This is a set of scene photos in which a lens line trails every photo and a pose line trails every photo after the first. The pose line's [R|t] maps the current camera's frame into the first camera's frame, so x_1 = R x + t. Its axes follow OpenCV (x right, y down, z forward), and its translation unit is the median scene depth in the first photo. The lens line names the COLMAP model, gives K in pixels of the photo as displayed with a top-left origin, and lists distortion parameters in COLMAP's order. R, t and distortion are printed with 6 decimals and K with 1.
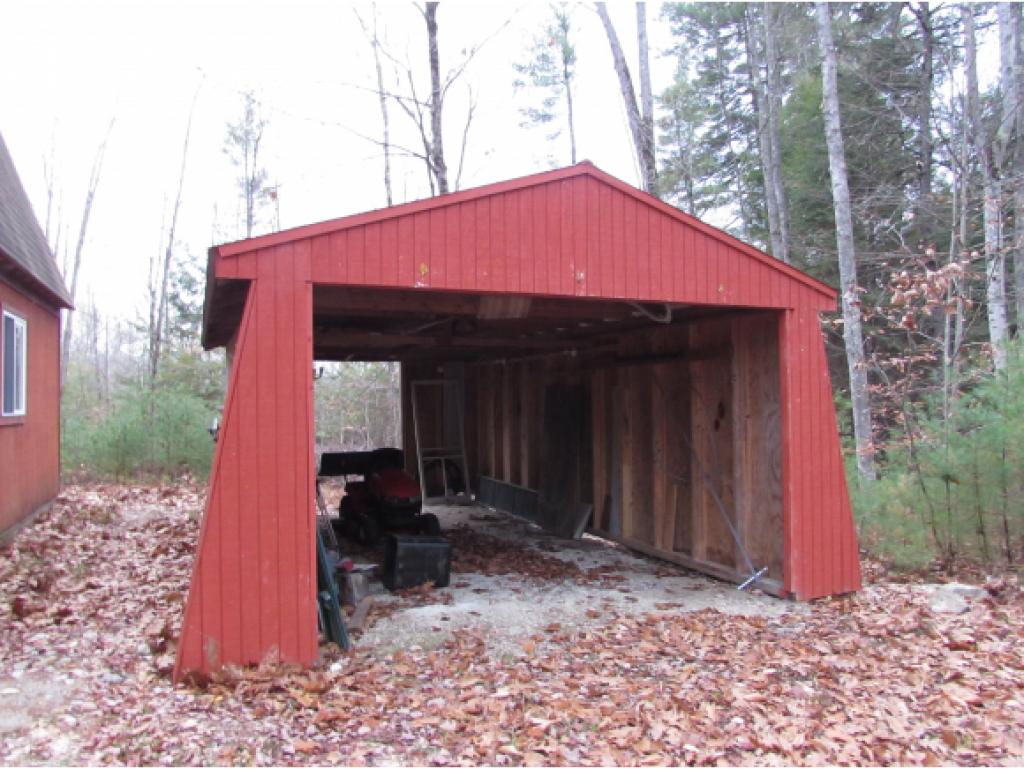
lens RADIAL K [[721.9, 0, 512.0], [0, 721.9, 385.4], [0, 0, 1]] dist [-0.028000, -0.000912]
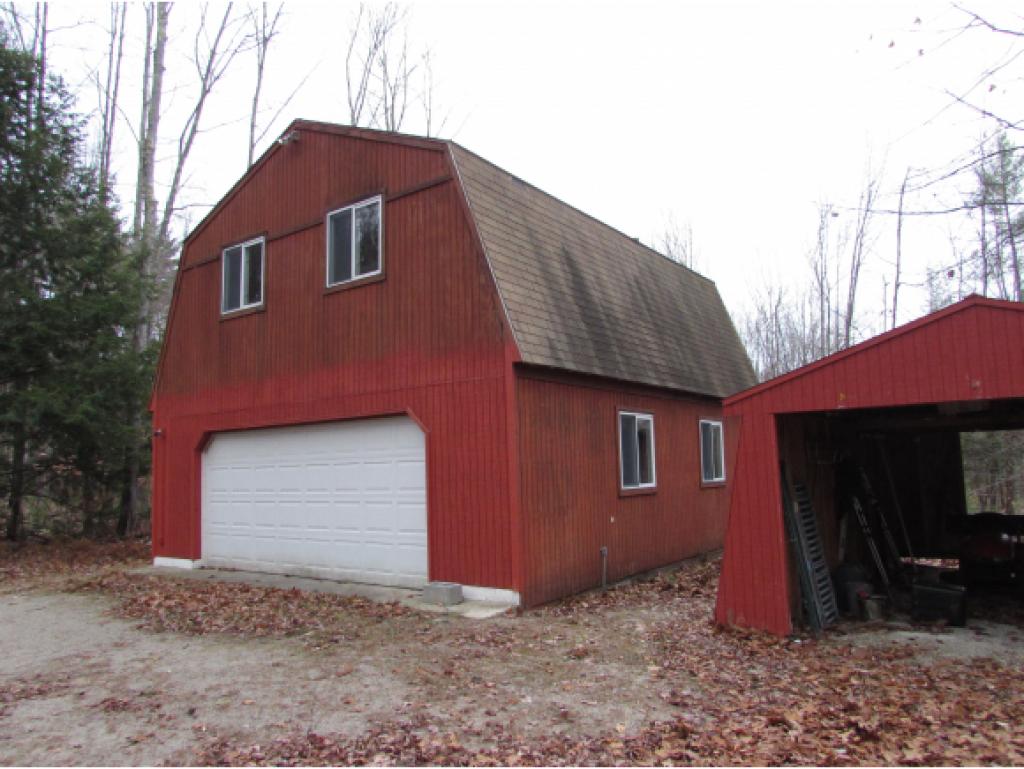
lens RADIAL K [[721.9, 0, 511.9], [0, 721.9, 383.6], [0, 0, 1]] dist [-0.028000, -0.000912]
pose [[0.484545, -0.093287, -0.869778, 0.808858], [0.044090, 0.995638, -0.082224, -0.083987], [0.873655, 0.001493, 0.486545, -0.353792]]
